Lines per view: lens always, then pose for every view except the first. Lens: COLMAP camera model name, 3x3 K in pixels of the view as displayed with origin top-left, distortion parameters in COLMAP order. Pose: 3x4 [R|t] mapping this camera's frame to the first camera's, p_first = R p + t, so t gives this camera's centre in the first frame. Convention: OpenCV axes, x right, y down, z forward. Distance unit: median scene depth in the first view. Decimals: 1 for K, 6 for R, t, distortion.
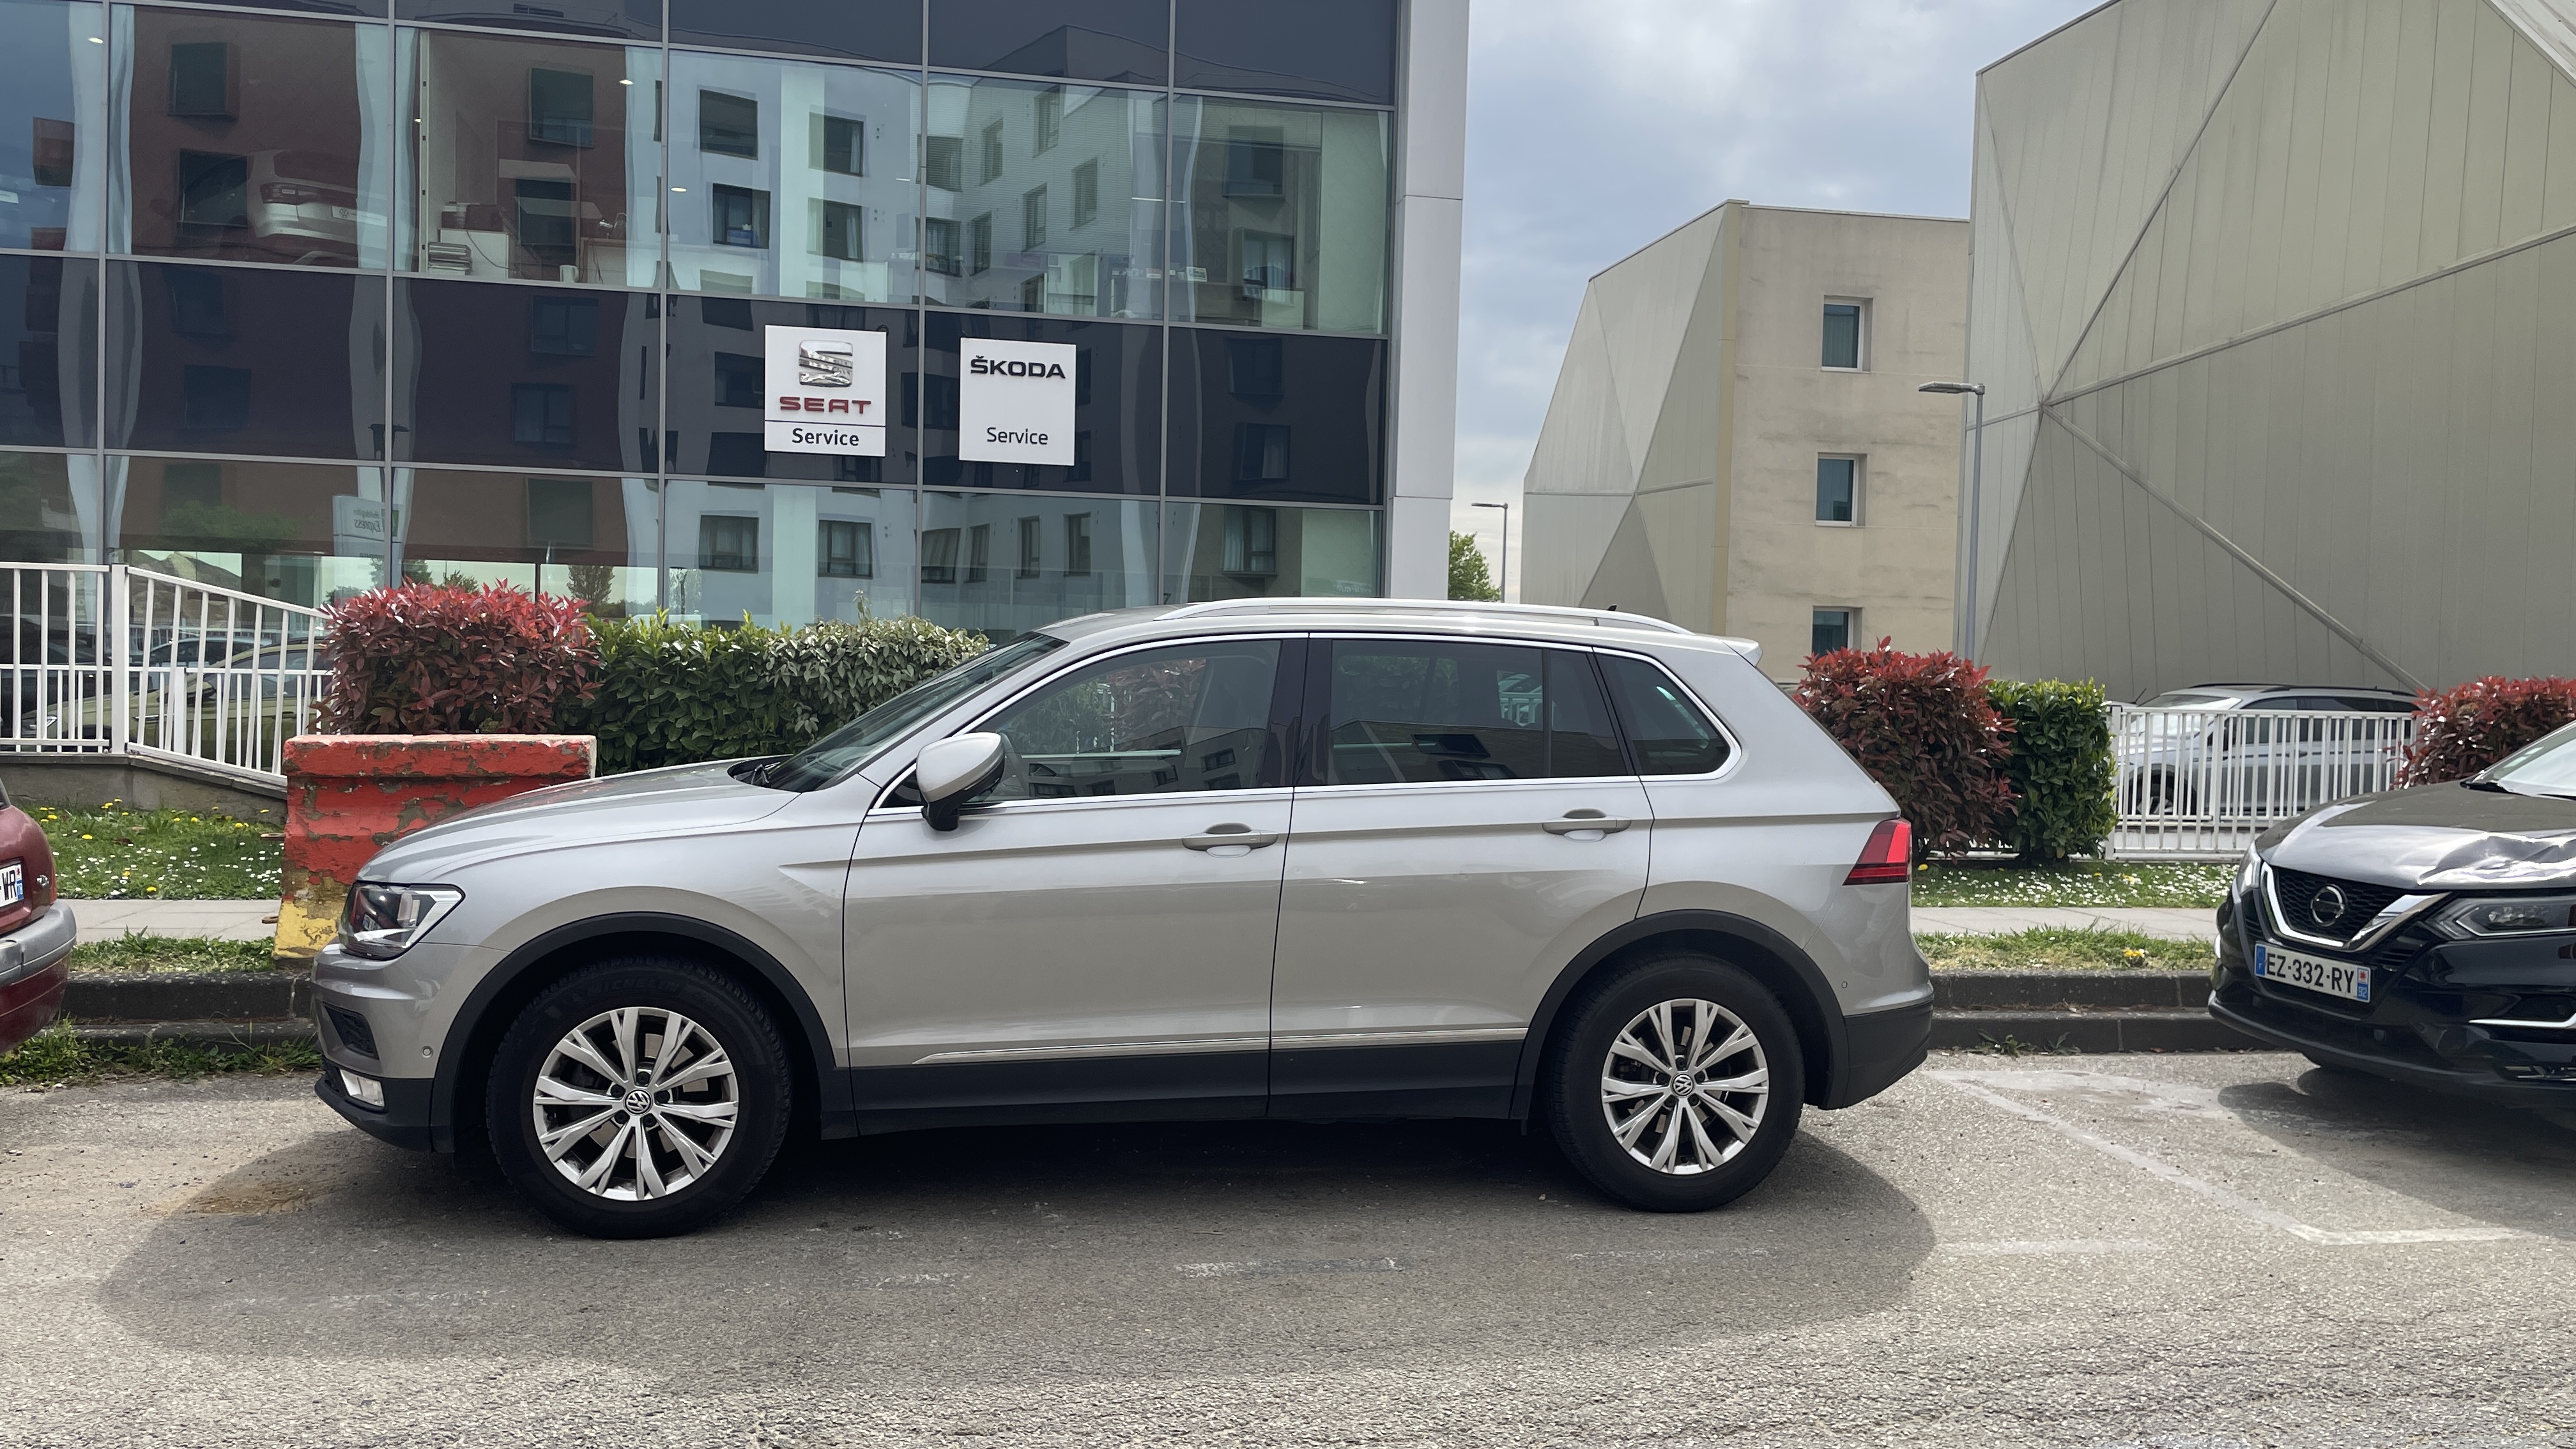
lens RADIAL K [[1948.8, 0, 1303.2], [0, 1948.8, 730.1], [0, 0, 1]] dist [0.069515, -0.084331]
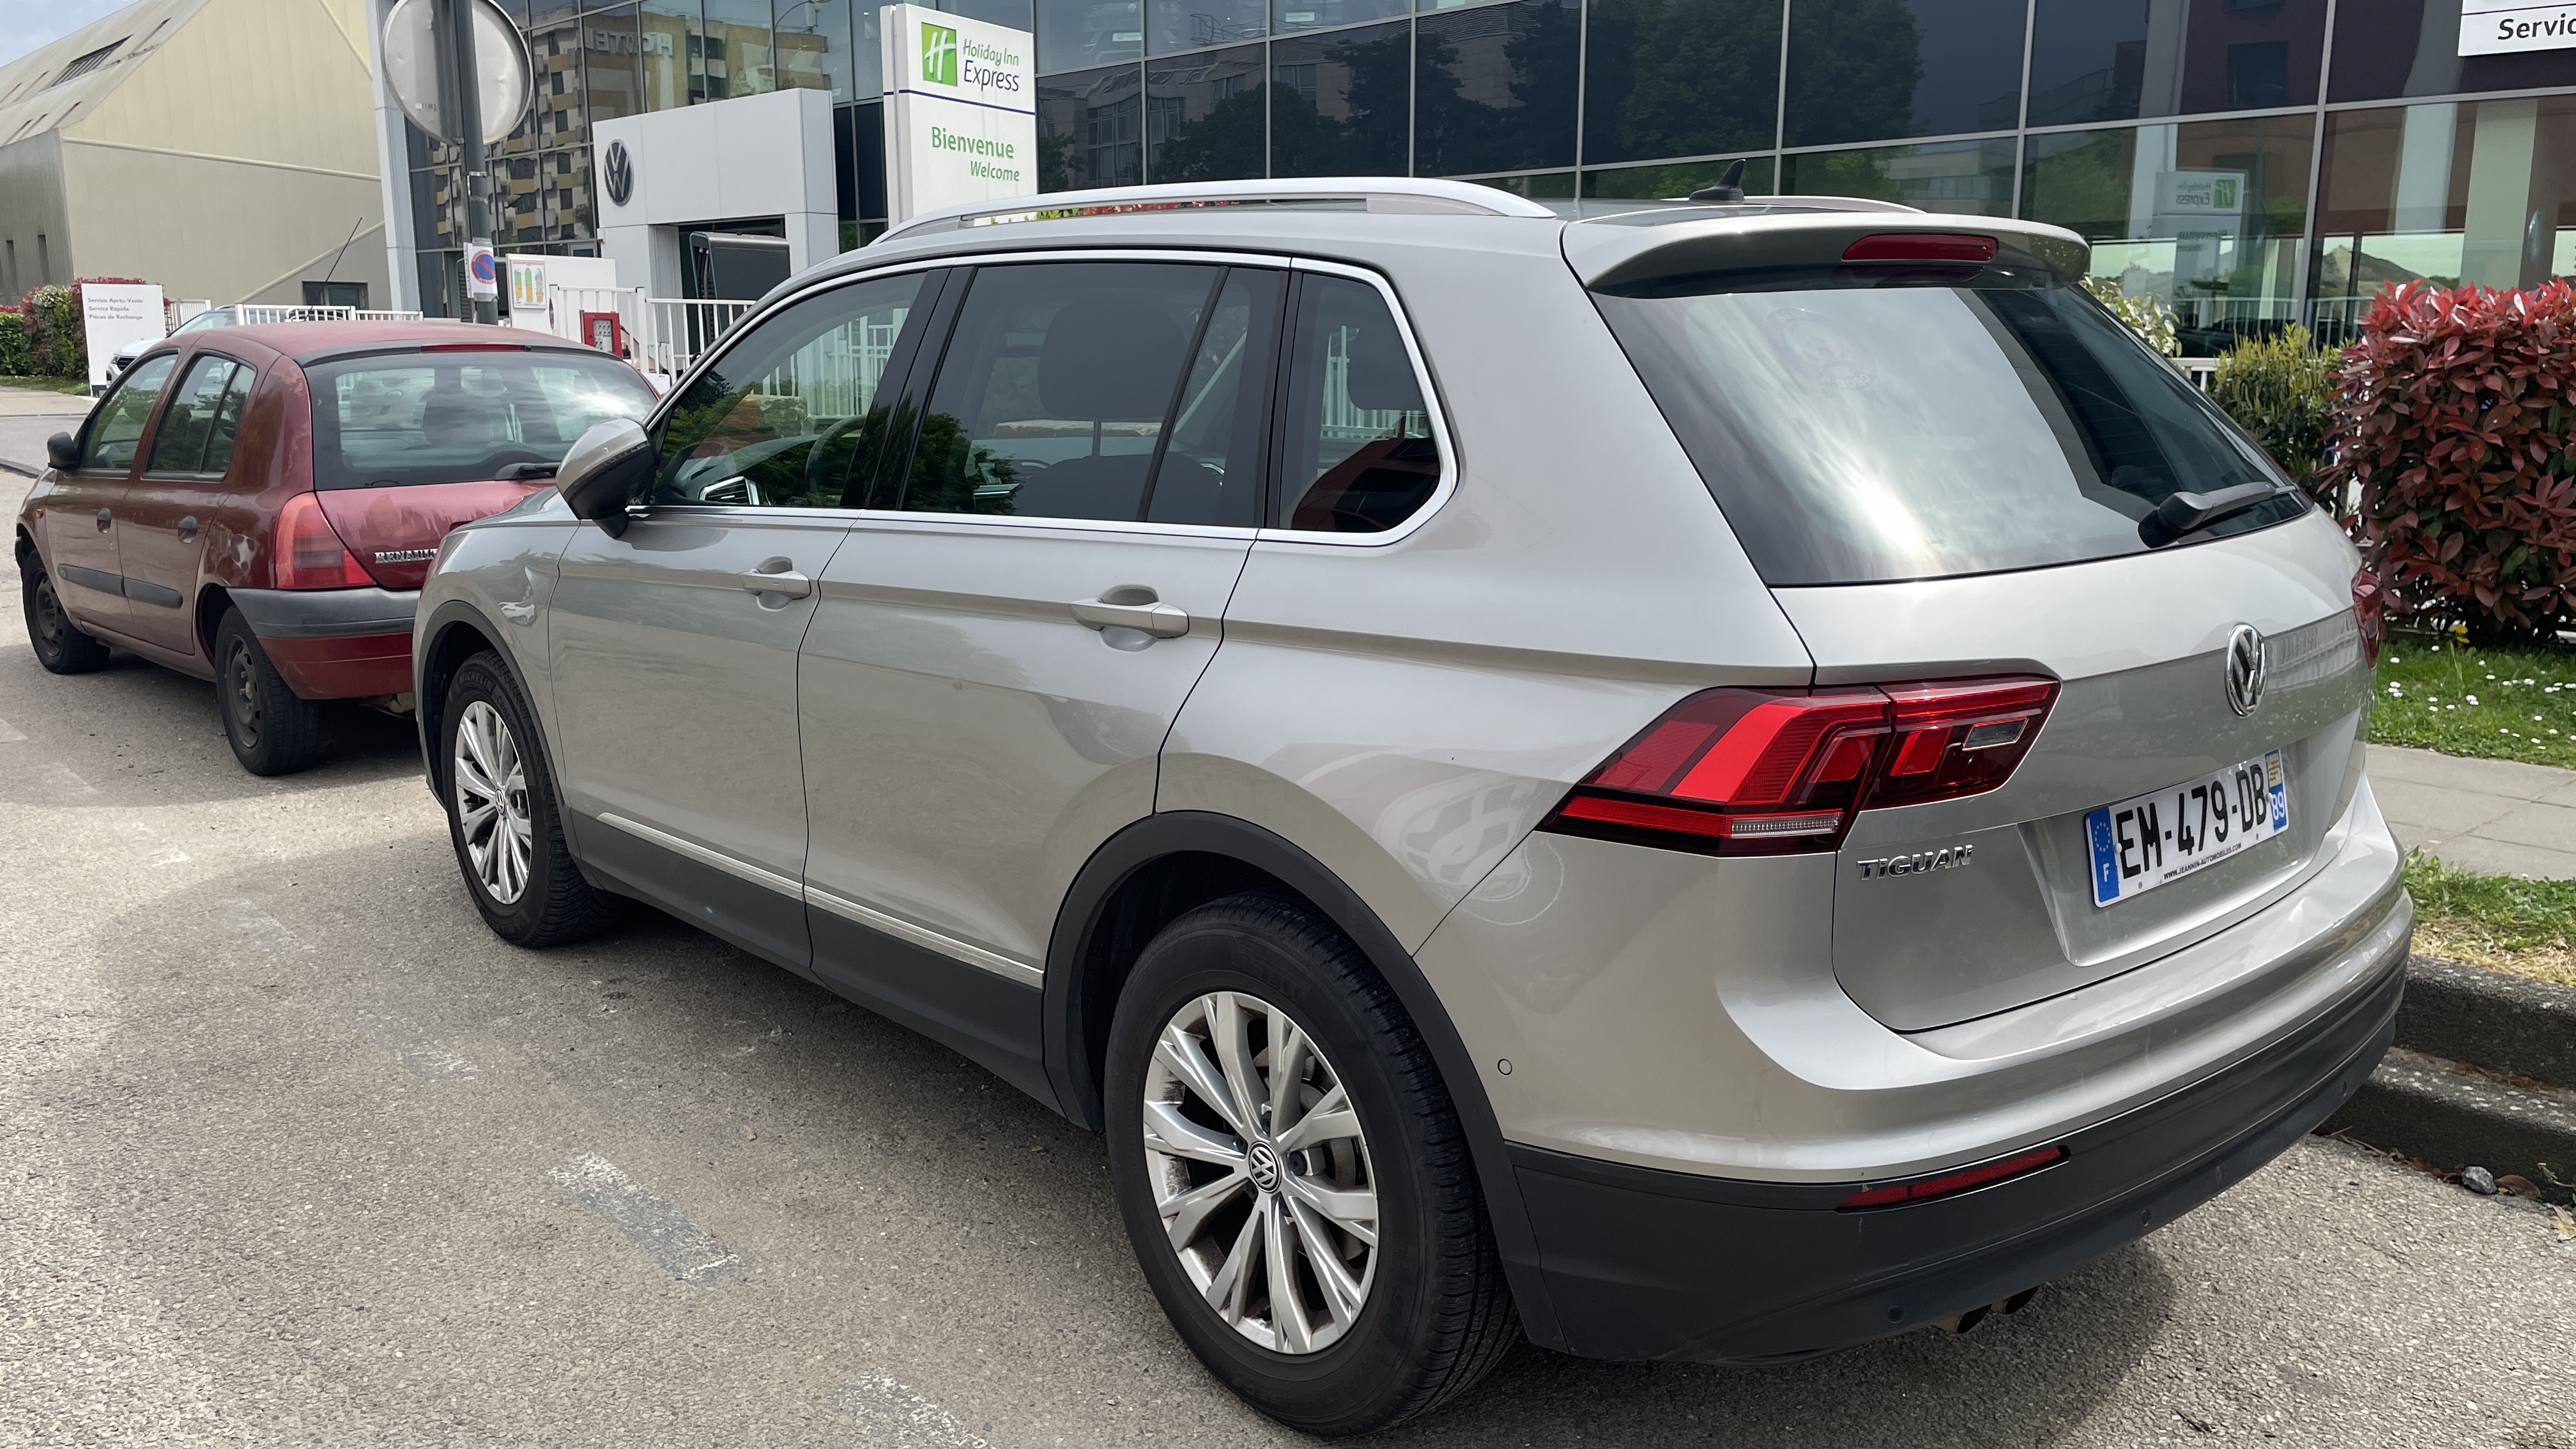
lens RADIAL K [[1948.8, 0, 1302.4], [0, 1948.8, 711.0], [0, 0, 1]] dist [0.069515, -0.084331]
pose [[0.521551, 0.140005, -0.841655, 0.577027], [-0.019602, 0.988151, 0.152227, -0.005072], [0.852995, -0.062896, 0.518115, 0.741435]]
